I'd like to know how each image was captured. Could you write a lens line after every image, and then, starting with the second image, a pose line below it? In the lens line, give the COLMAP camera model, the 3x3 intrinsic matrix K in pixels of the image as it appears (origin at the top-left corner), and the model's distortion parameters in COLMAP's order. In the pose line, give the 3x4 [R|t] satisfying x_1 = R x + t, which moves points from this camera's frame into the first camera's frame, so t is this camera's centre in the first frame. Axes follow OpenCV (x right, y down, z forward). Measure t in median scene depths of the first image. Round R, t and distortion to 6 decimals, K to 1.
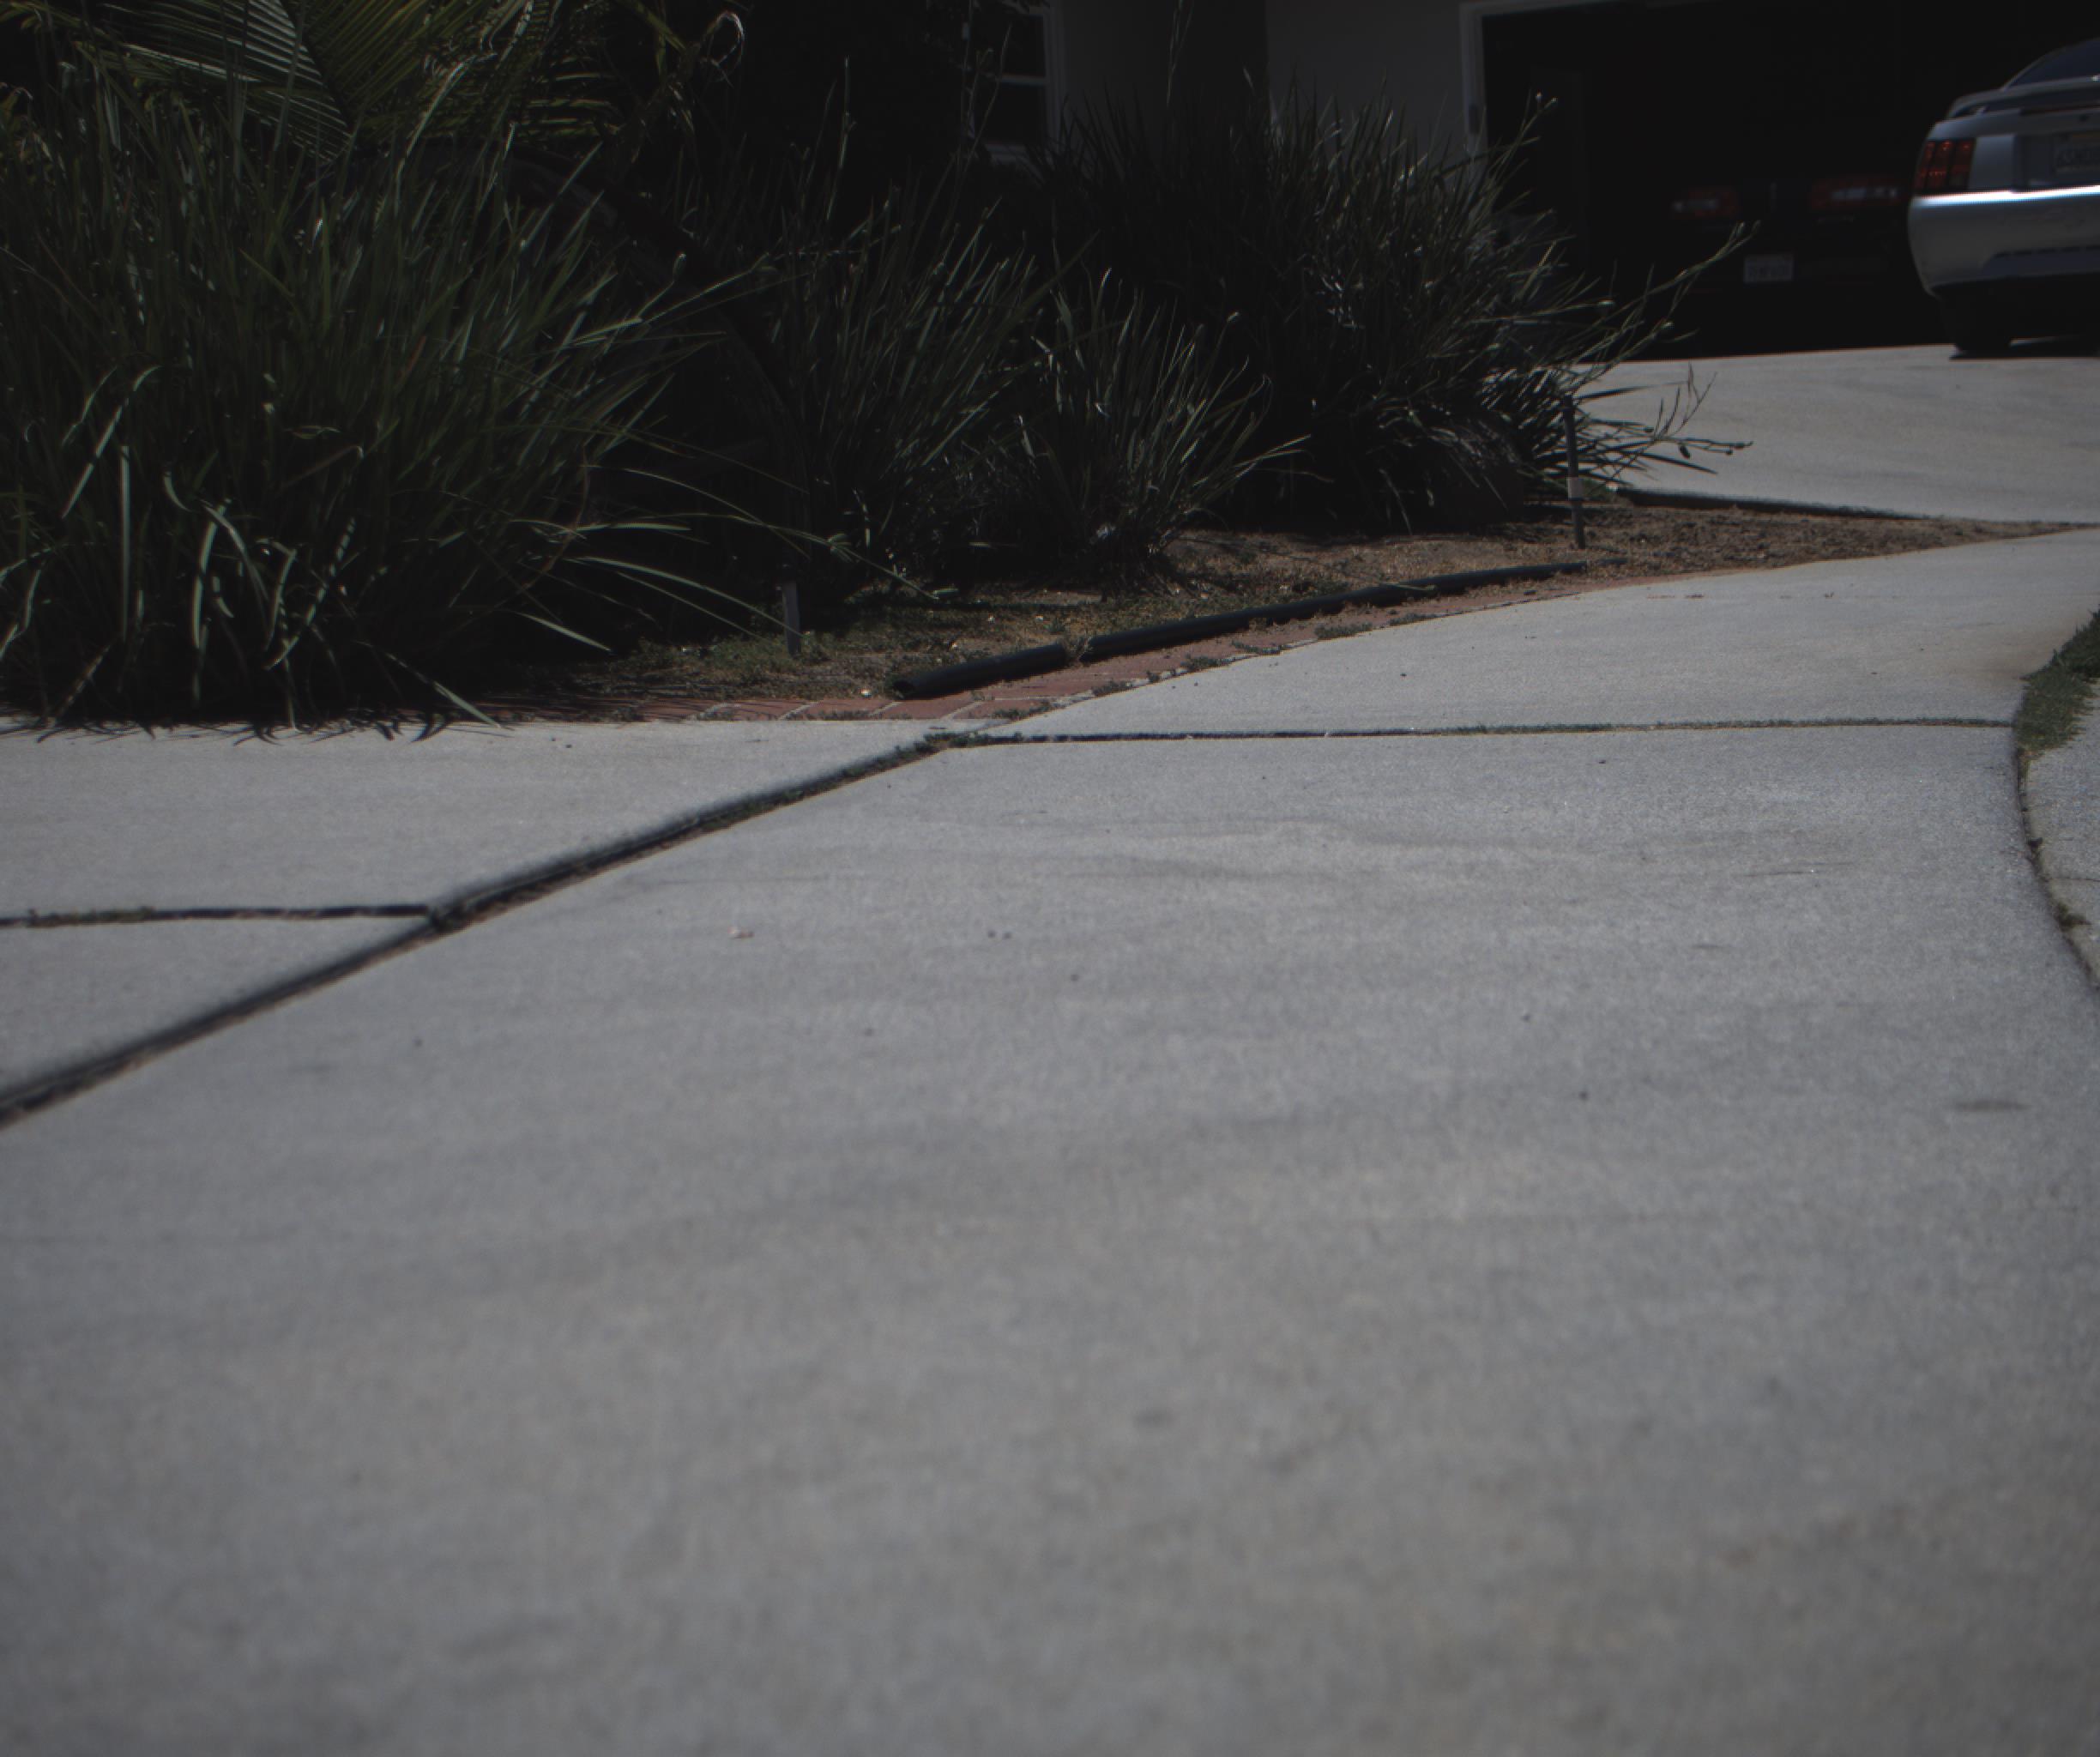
lens RADIAL K [[3954.0, 0, 1022.2], [0, 3954.0, 821.8], [0, 0, 1]] dist [-0.180149, 1.024404]
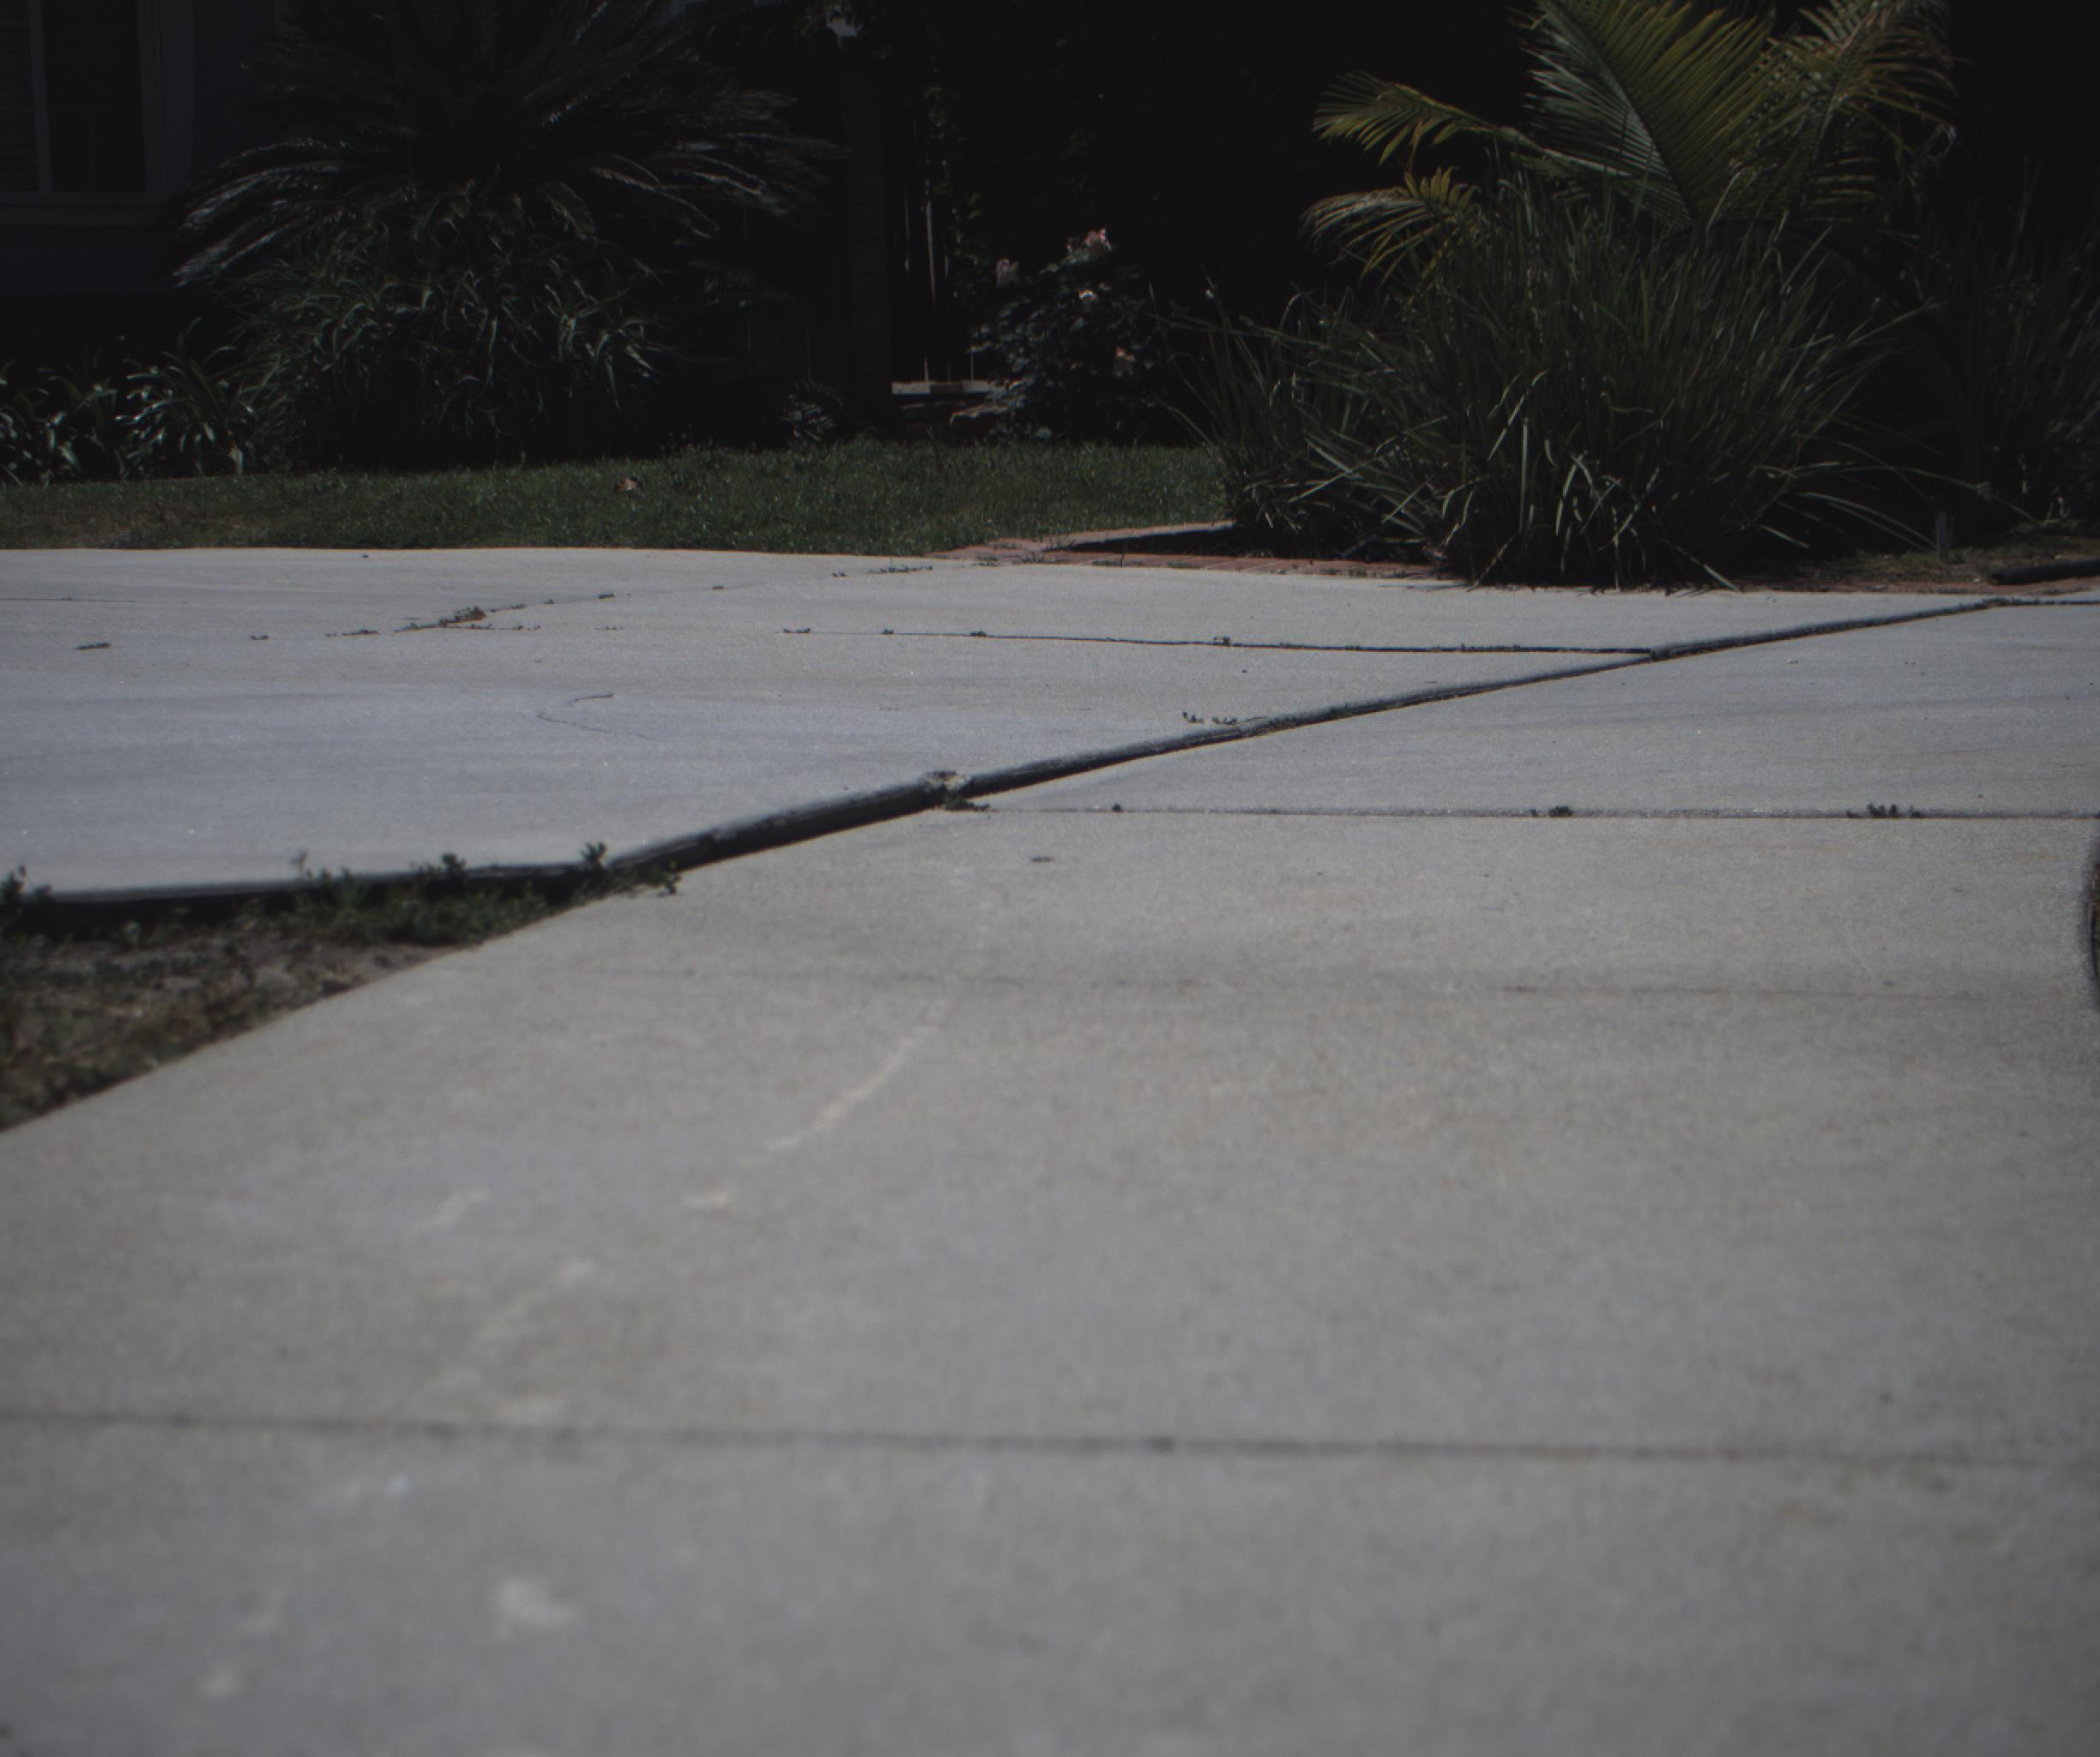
lens RADIAL K [[3954.0, 0, 1022.2], [0, 3954.0, 821.8], [0, 0, 1]] dist [-0.180149, 1.024404]
pose [[0.936370, 0.047082, -0.347842, 0.160622], [-0.043356, 0.998889, 0.018493, 0.053669], [0.348326, -0.002235, 0.937371, -0.641890]]
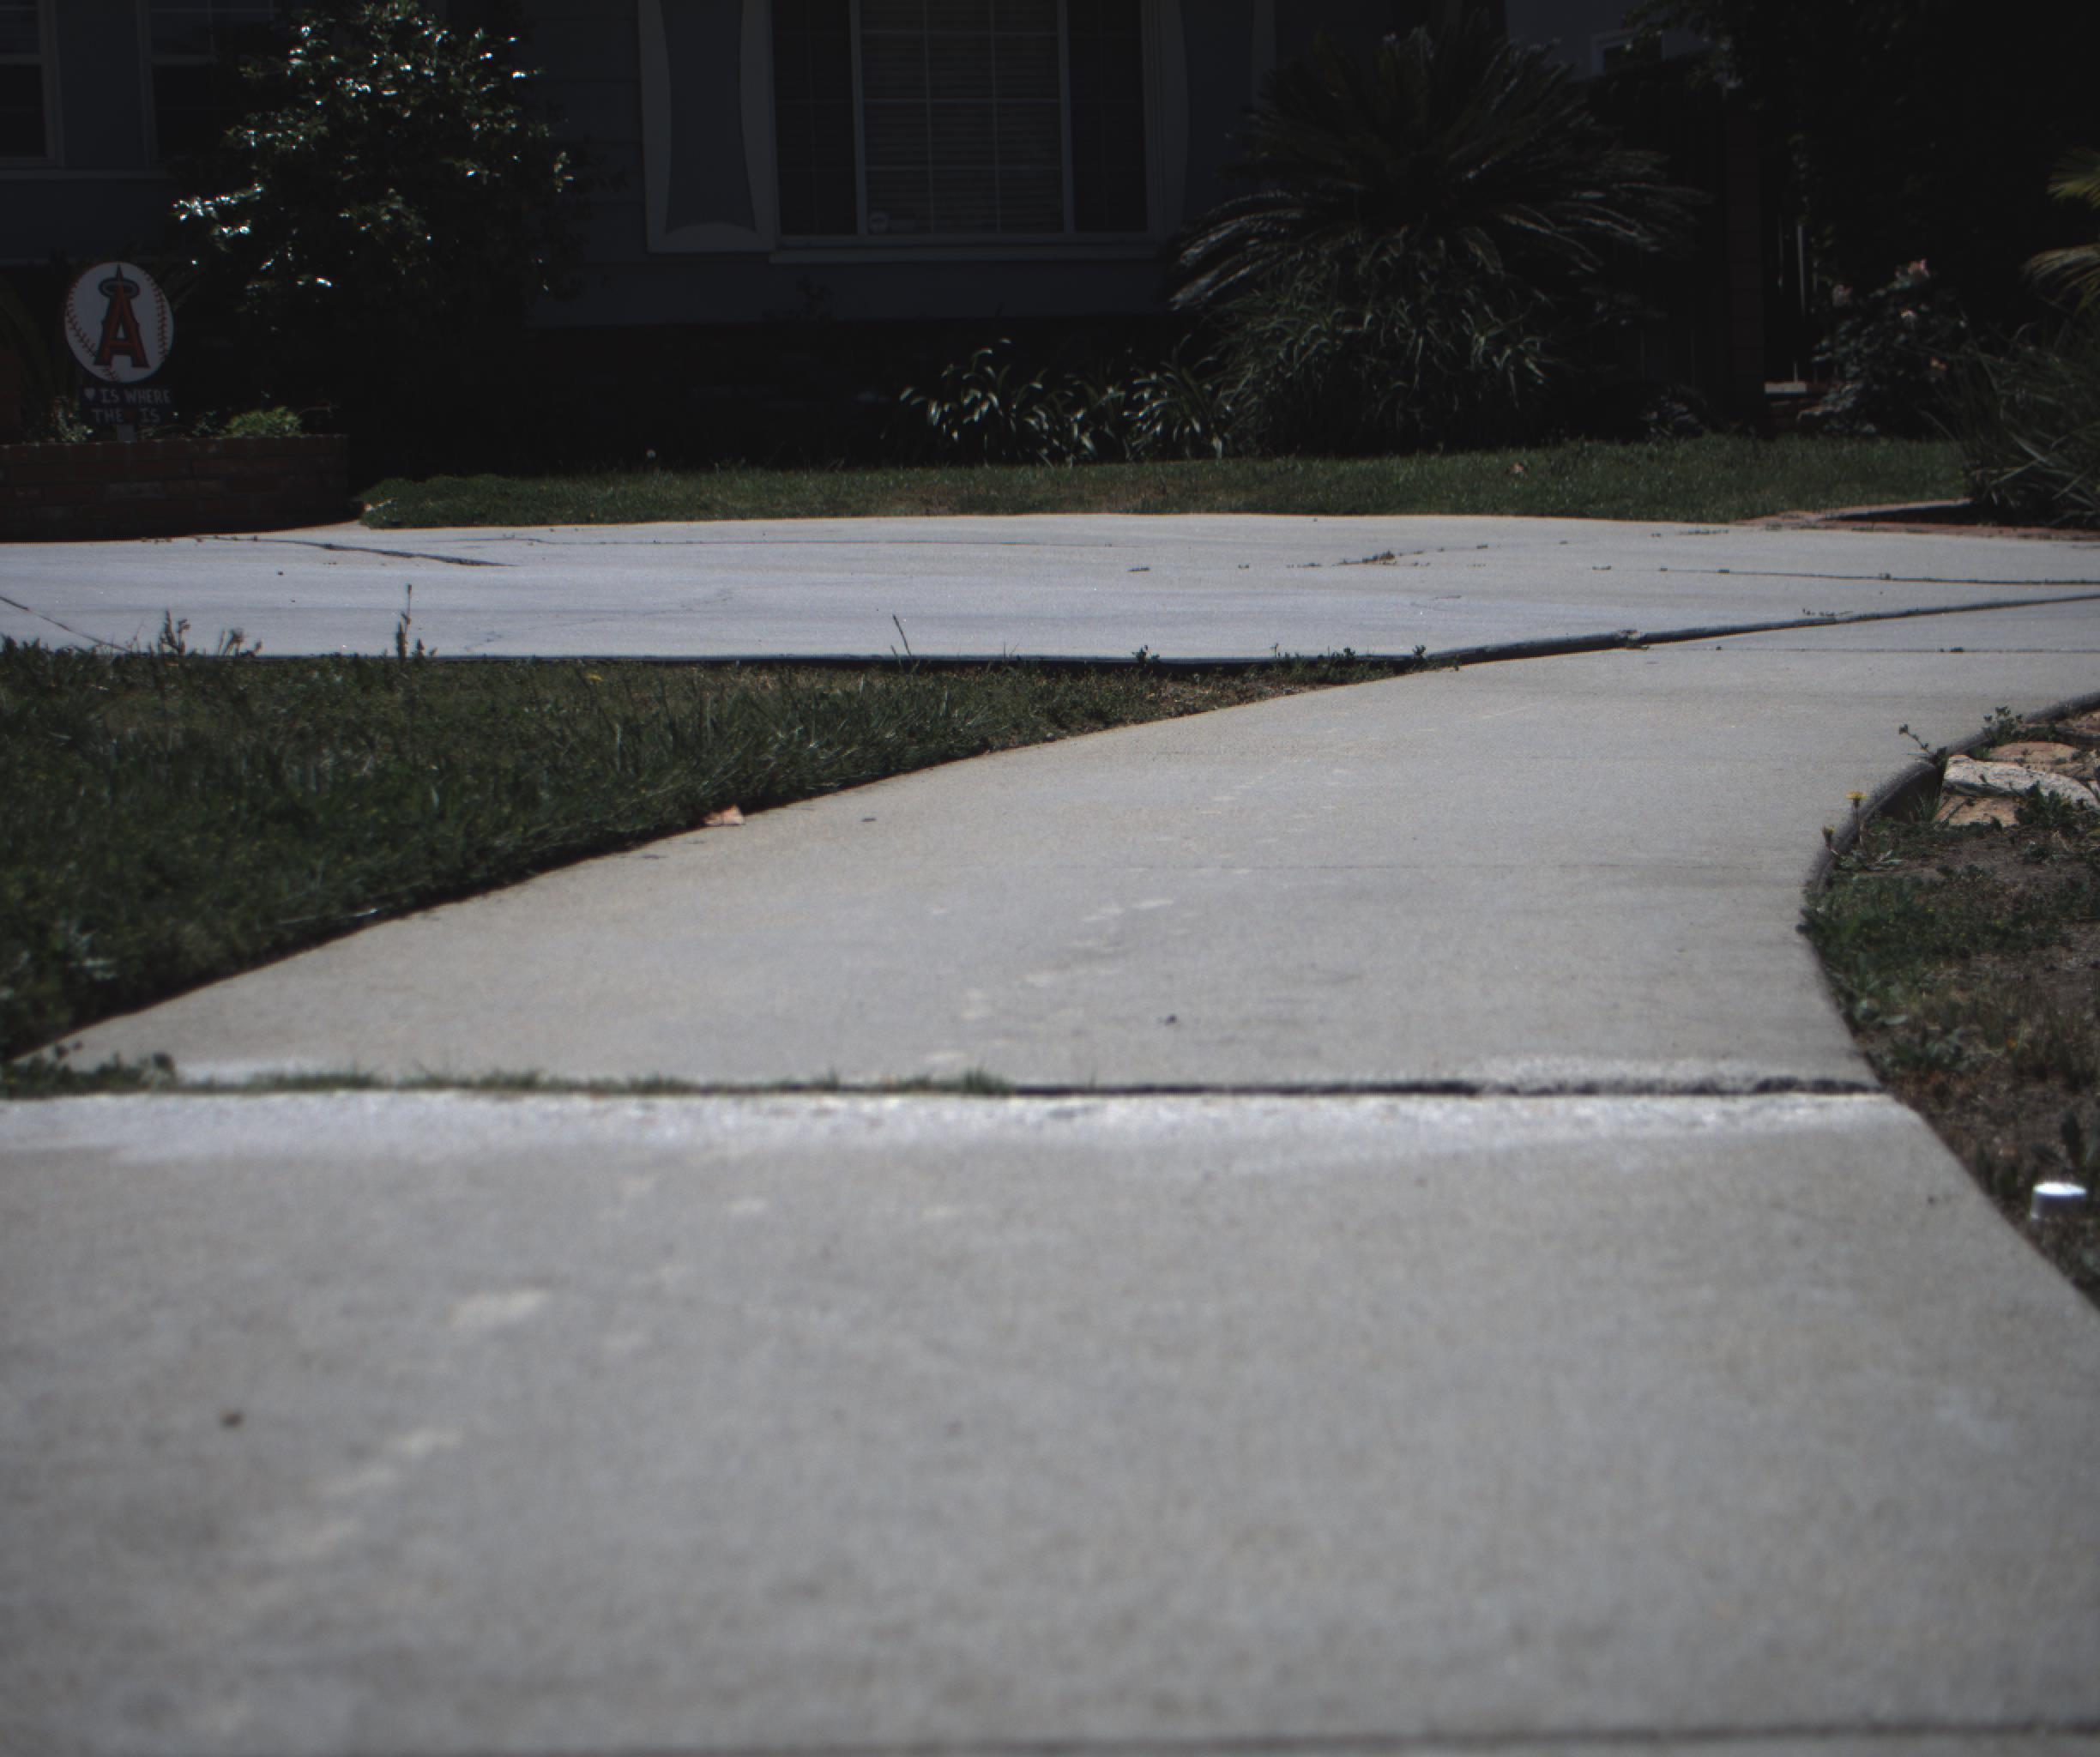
lens RADIAL K [[3954.0, 0, 1022.2], [0, 3954.0, 821.8], [0, 0, 1]] dist [-0.180149, 1.024404]
pose [[0.825884, 0.069132, -0.559585, 0.485994], [-0.059810, 0.997597, 0.034973, 0.091358], [0.560658, 0.004585, 0.828034, -1.197319]]
